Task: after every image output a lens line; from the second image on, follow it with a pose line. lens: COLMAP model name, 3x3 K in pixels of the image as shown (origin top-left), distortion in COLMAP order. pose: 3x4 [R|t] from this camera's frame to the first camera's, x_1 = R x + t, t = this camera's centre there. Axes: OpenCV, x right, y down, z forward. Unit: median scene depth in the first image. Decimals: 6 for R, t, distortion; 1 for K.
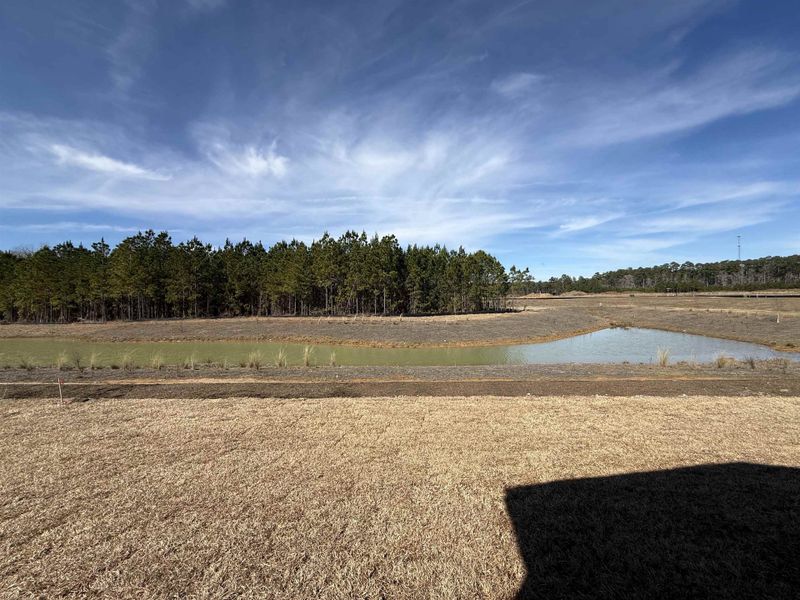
lens RADIAL K [[319.5, 0, 396.0], [0, 319.5, 301.7], [0, 0, 1]] dist [-0.000100, 0.000512]
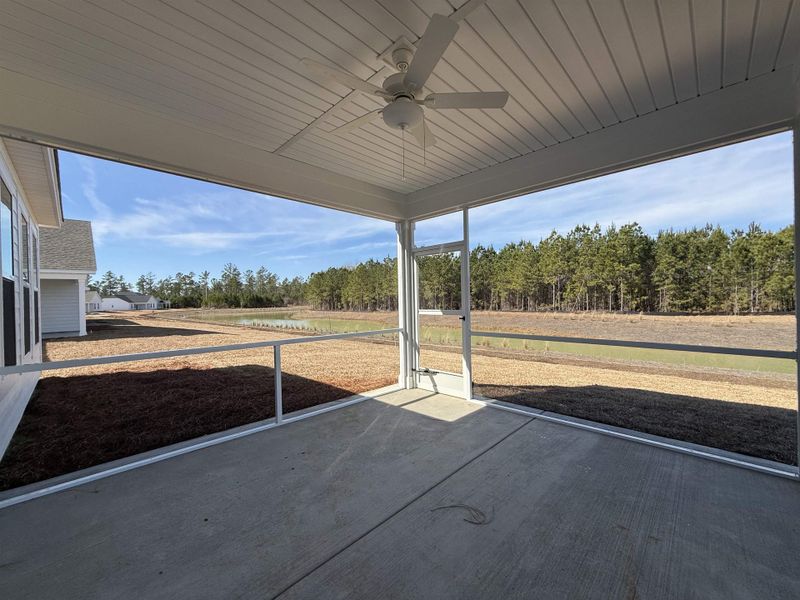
lens RADIAL K [[319.5, 0, 399.7], [0, 319.5, 298.4], [0, 0, 1]] dist [-0.000100, 0.000512]
pose [[0.771568, 0.001477, -0.636145, 0.048763], [-0.001430, 0.999999, 0.000588, 0.001609], [0.636145, 0.000456, 0.771569, -0.092165]]
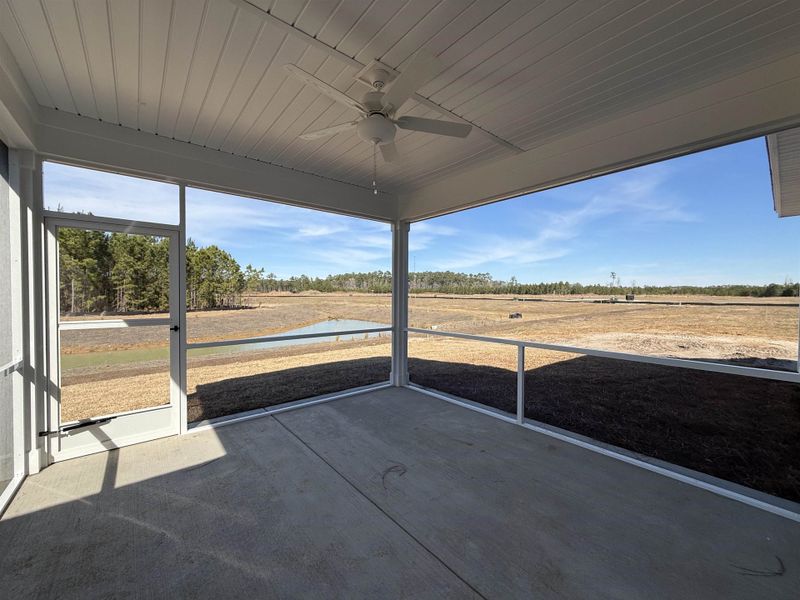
lens RADIAL K [[319.5, 0, 399.5], [0, 319.5, 298.5], [0, 0, 1]] dist [-0.000100, 0.000512]
pose [[0.712482, 0.011678, 0.701594, -0.013574], [-0.009879, 0.999929, -0.006612, 0.000813], [-0.701621, -0.002220, 0.712547, -0.093159]]
